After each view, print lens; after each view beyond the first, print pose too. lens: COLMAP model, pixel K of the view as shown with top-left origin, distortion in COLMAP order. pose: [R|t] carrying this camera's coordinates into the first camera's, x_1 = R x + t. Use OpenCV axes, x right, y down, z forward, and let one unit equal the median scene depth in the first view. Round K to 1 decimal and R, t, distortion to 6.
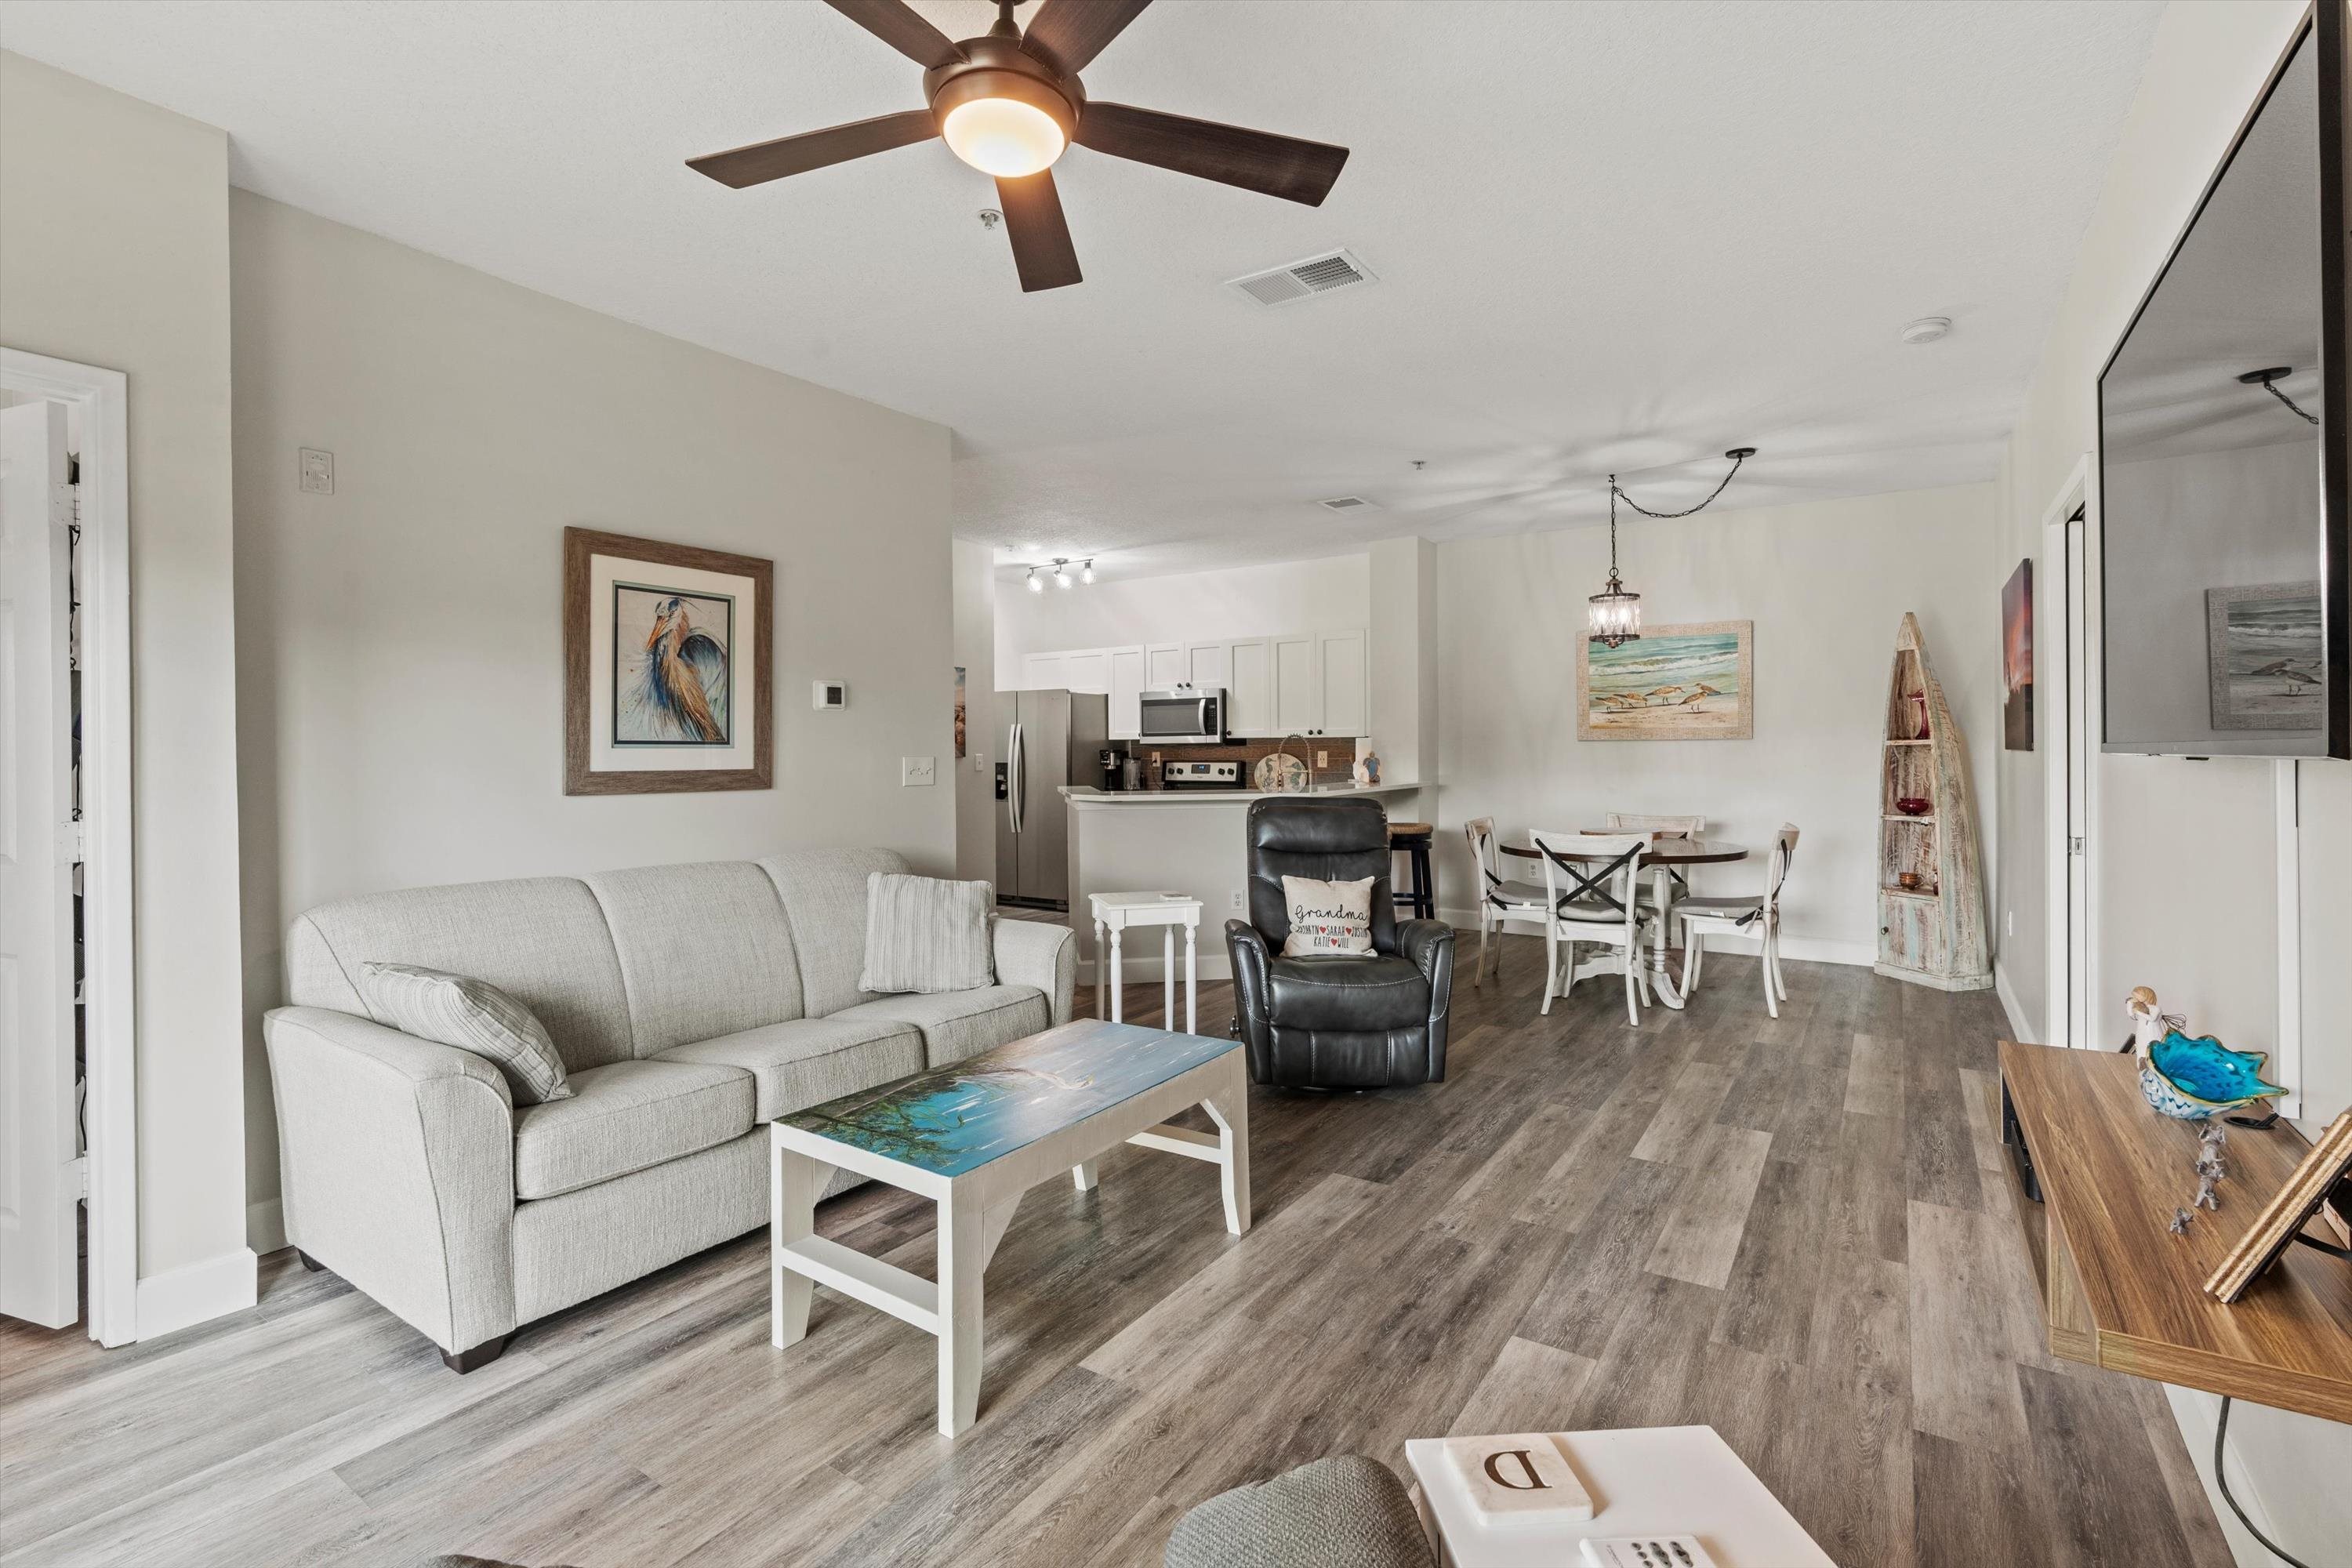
lens RADIAL K [[1064.5, 0, 1175.2], [0, 1064.5, 762.0], [0, 0, 1]] dist [-0.007868, 0.001734]
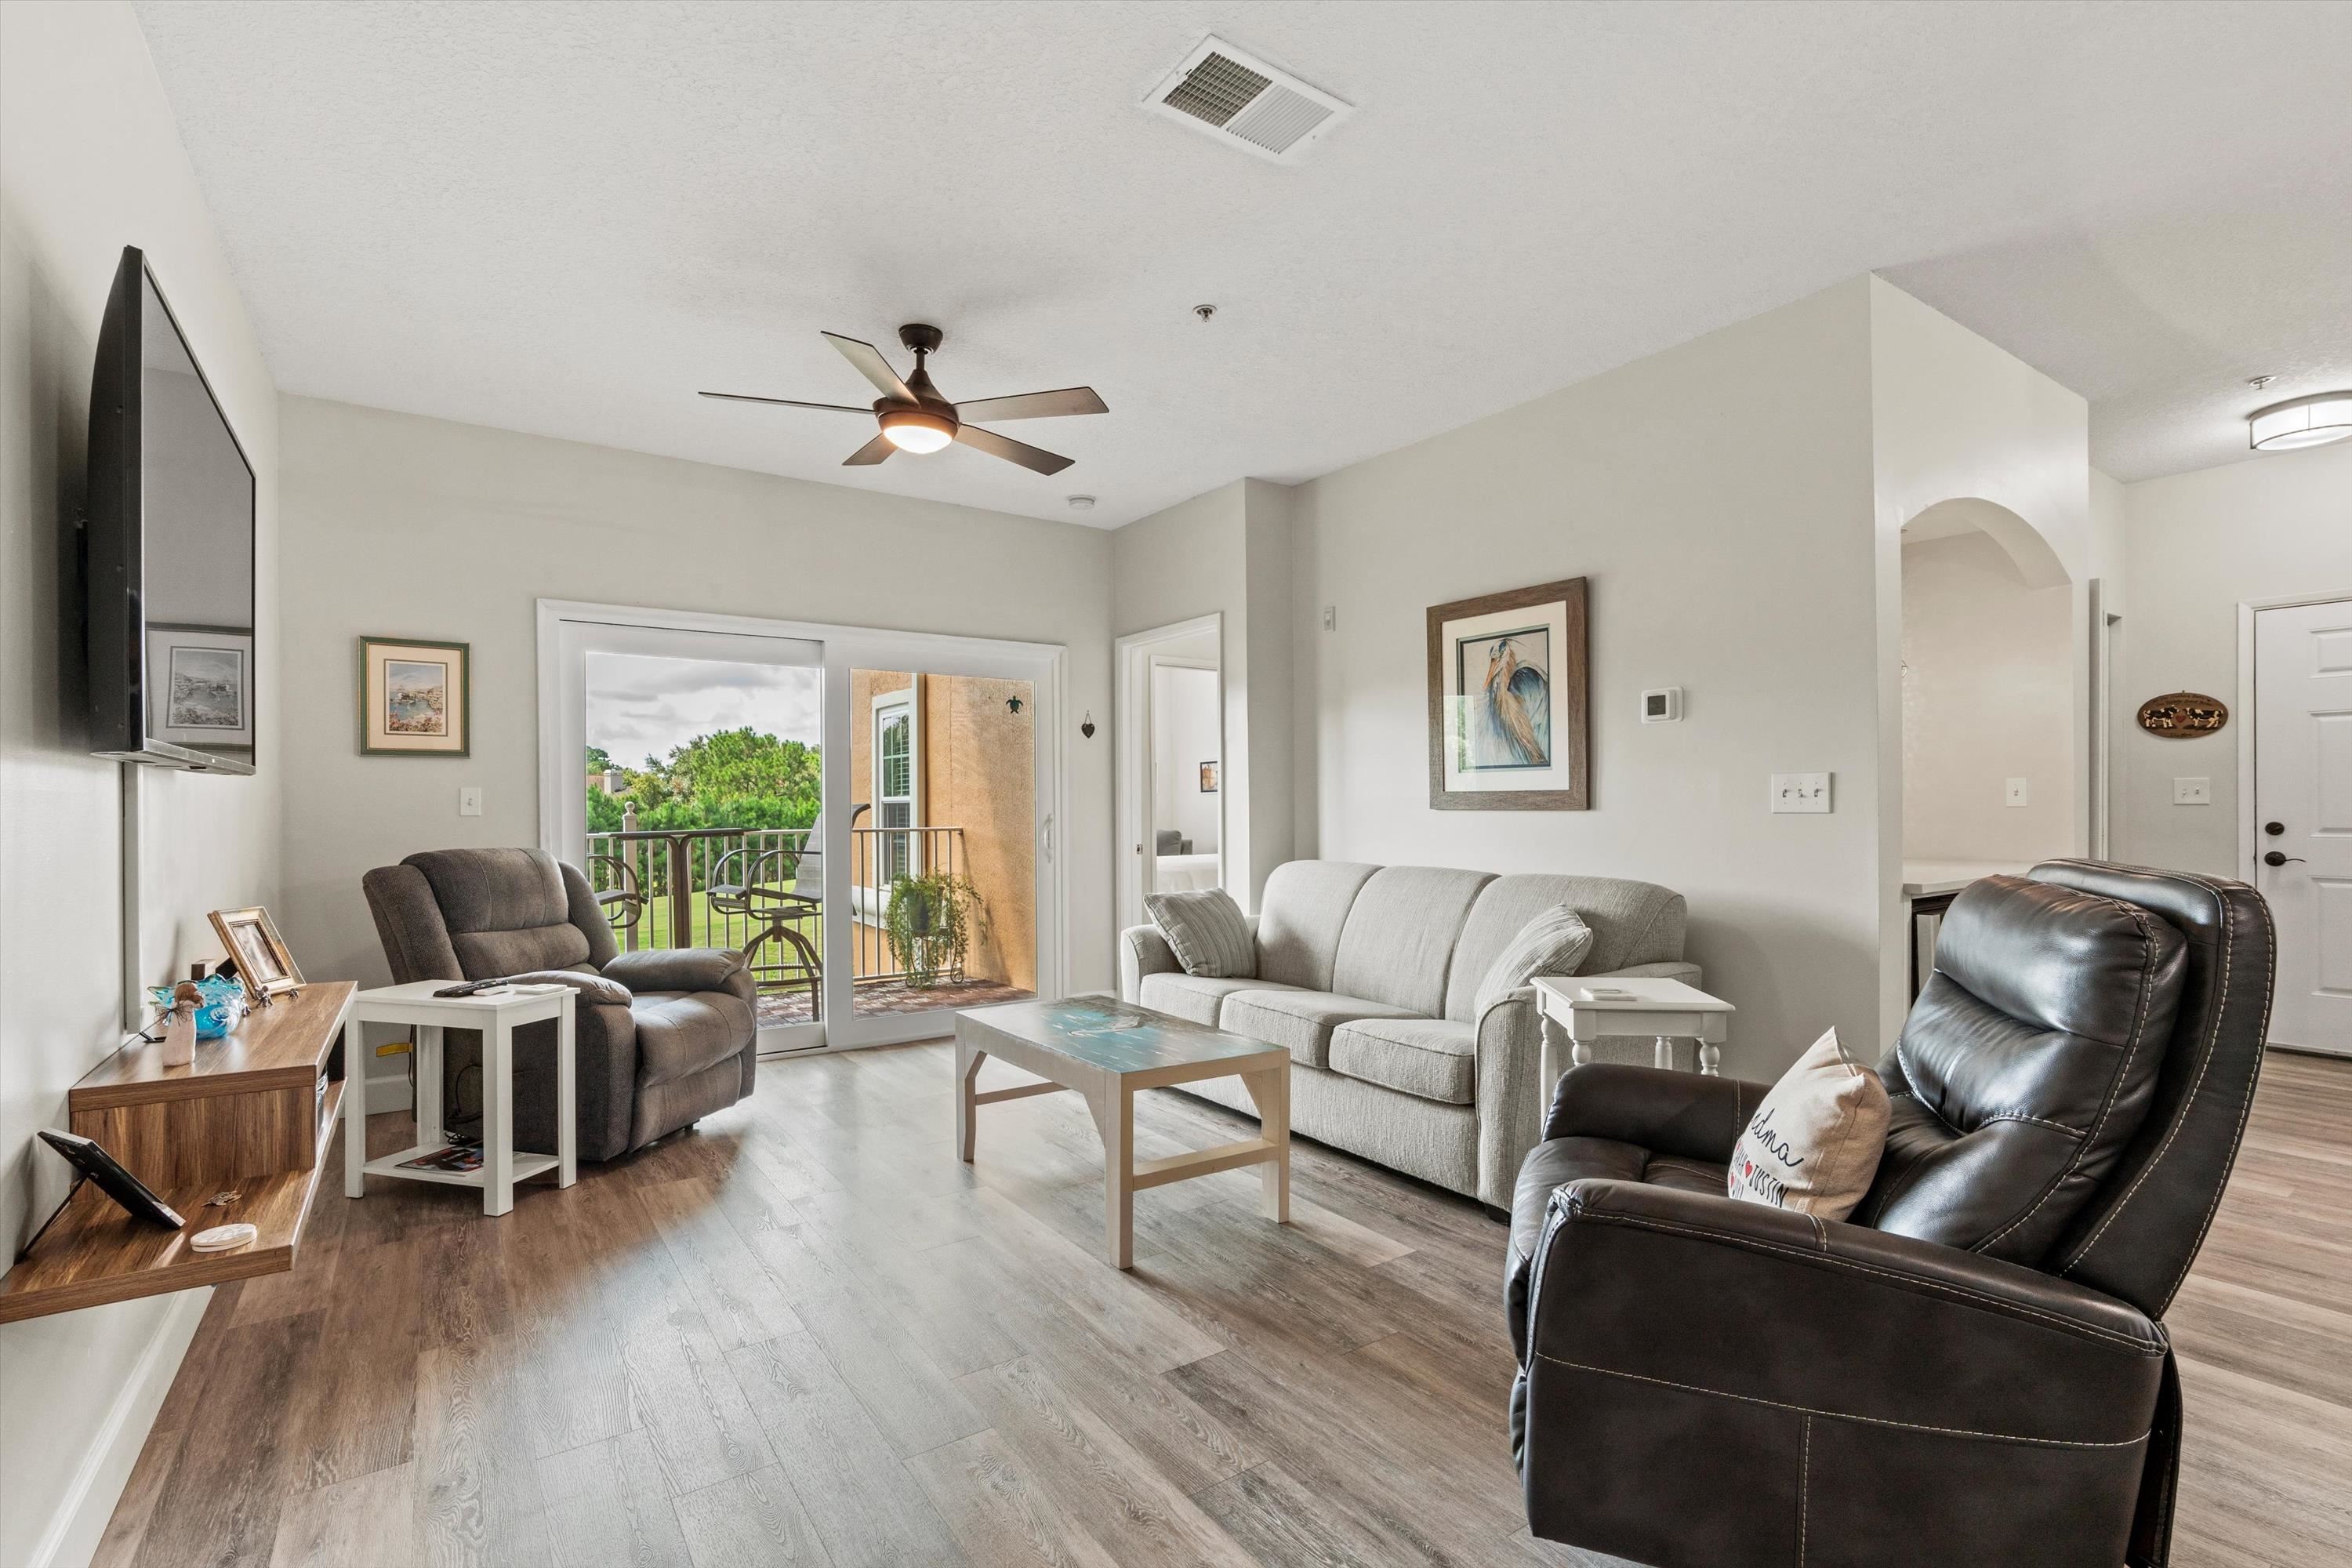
lens RADIAL K [[1064.5, 0, 1179.3], [0, 1064.5, 817.6], [0, 0, 1]] dist [-0.007868, 0.001734]
pose [[-0.356990, 0.020442, -0.933885, 0.691916], [0.000762, 0.999767, 0.021593, 0.011453], [0.934108, 0.006997, -0.356922, 1.030532]]
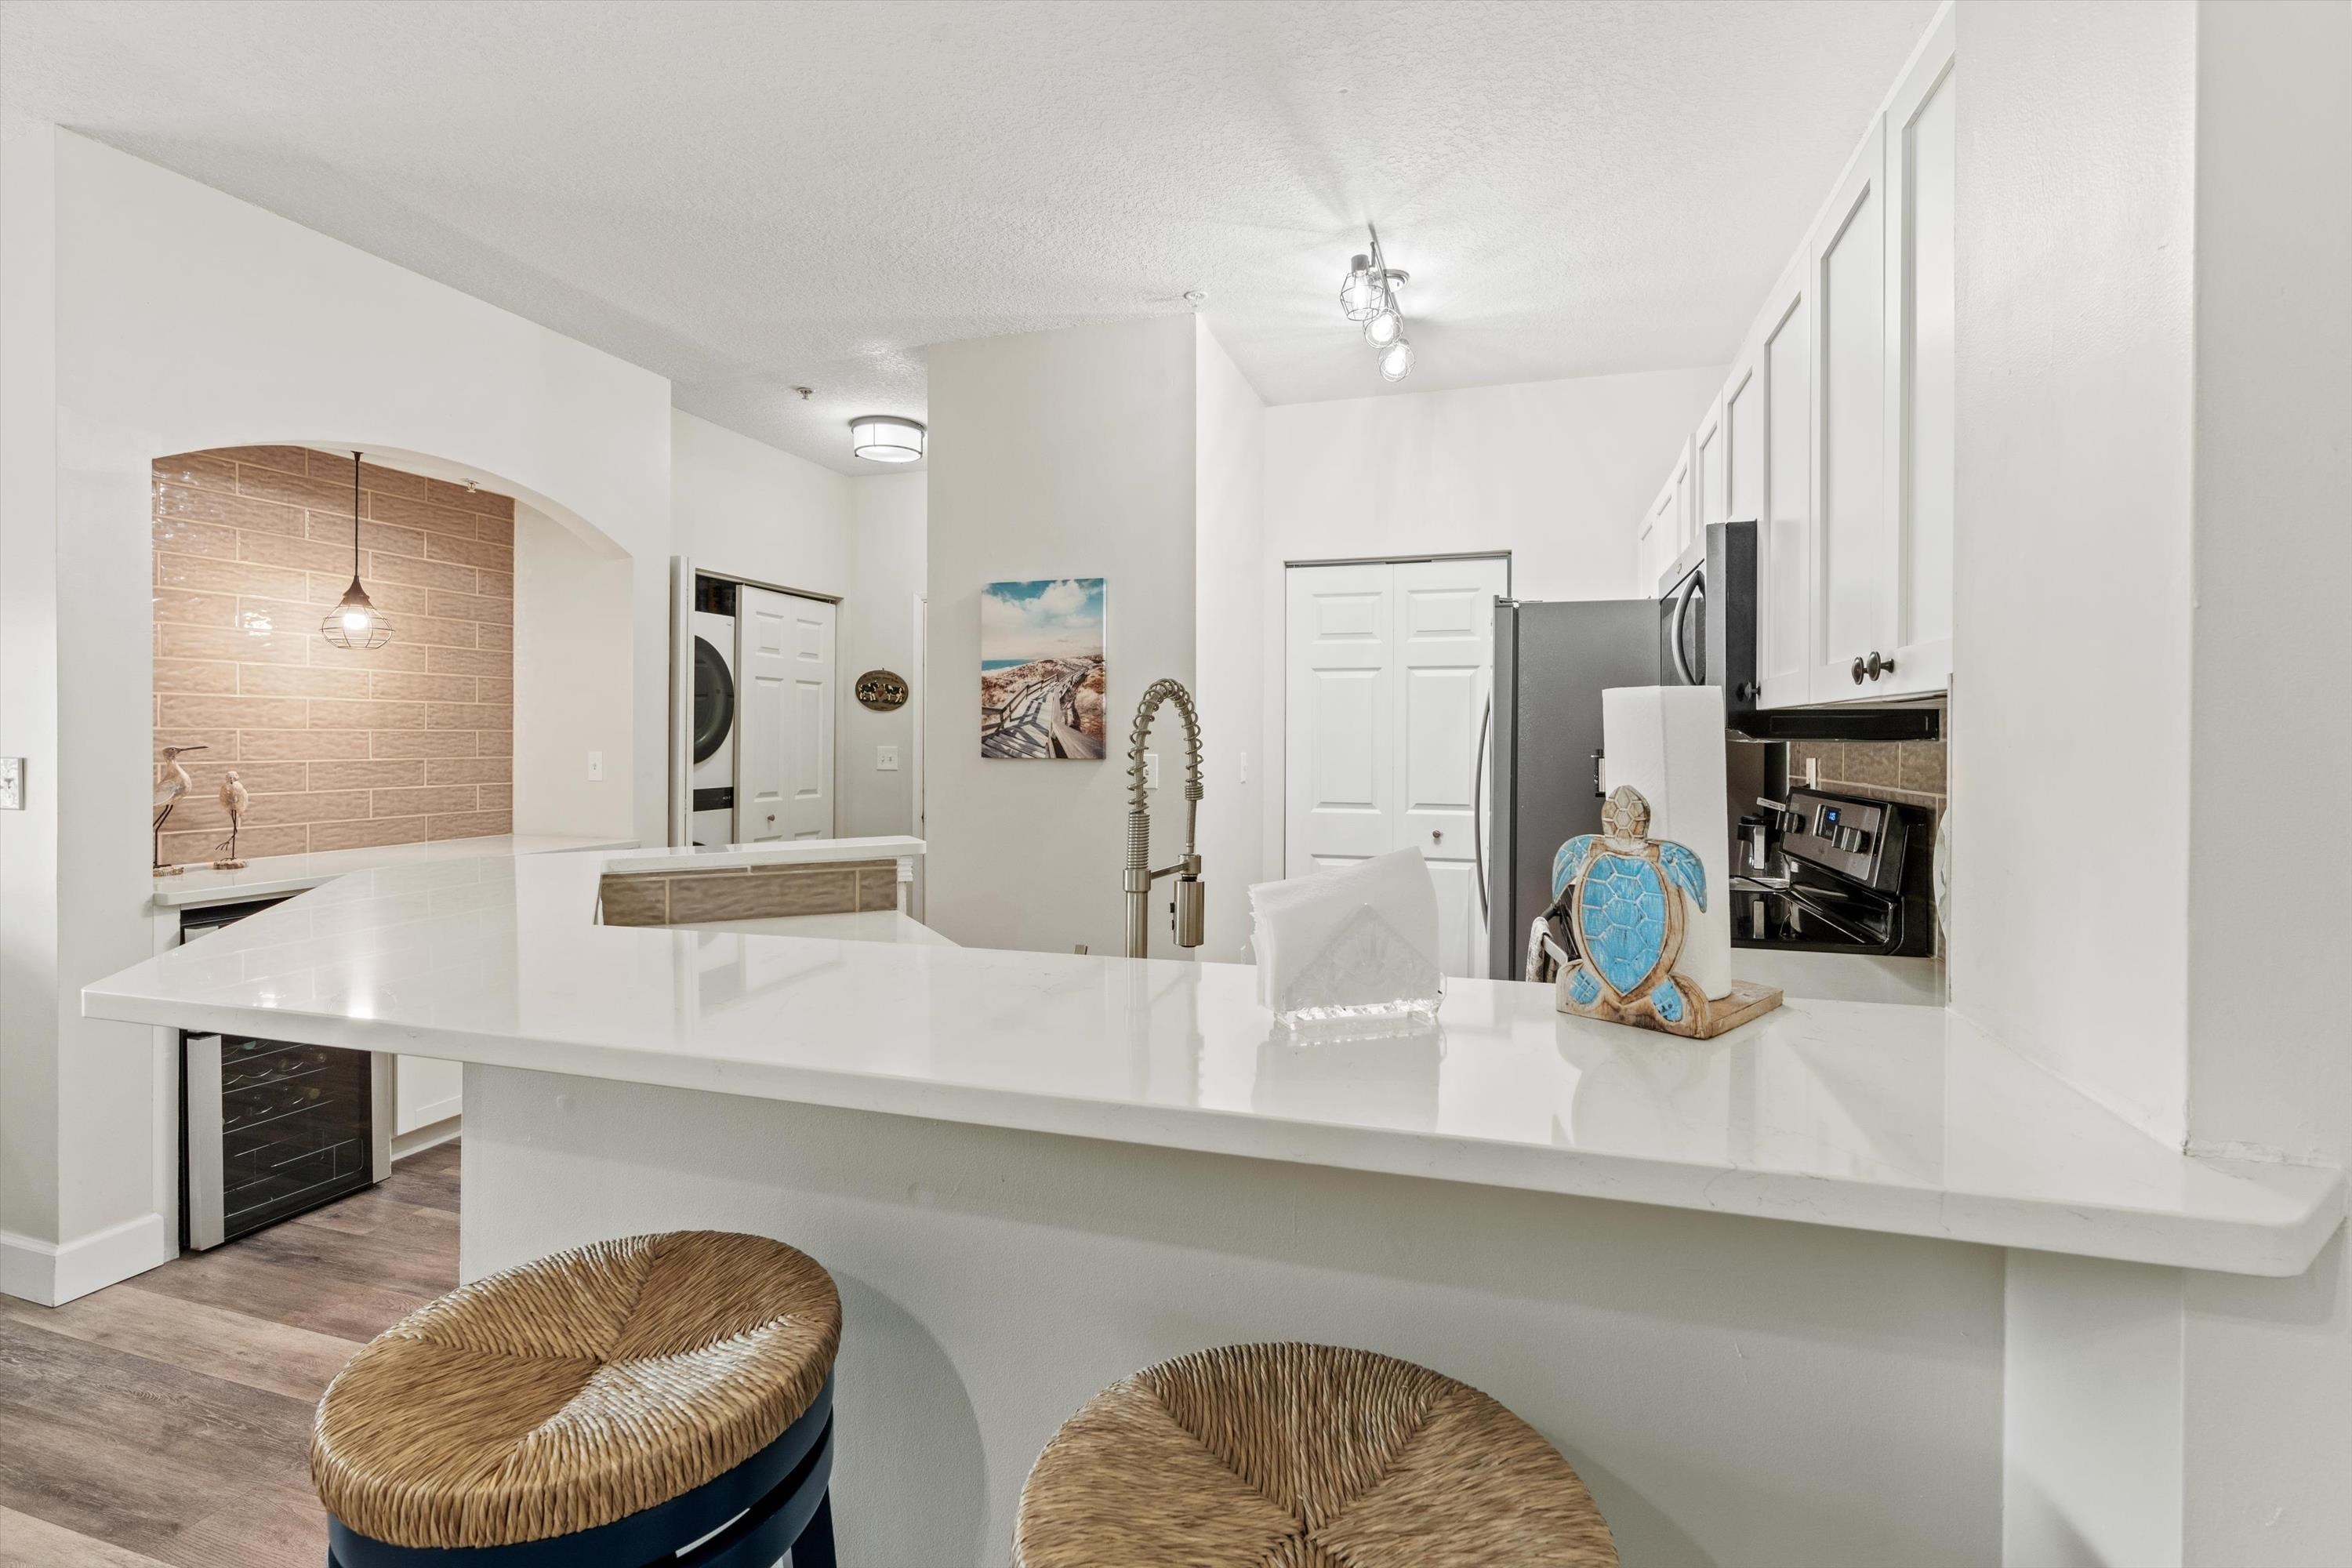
lens RADIAL K [[1064.5, 0, 1171.9], [0, 1064.5, 769.9], [0, 0, 1]] dist [-0.007868, 0.001734]
pose [[0.284590, 0.031616, -0.958128, 0.538590], [-0.011026, 0.999498, 0.029706, -0.025343], [0.958586, 0.002110, 0.284796, 1.709730]]
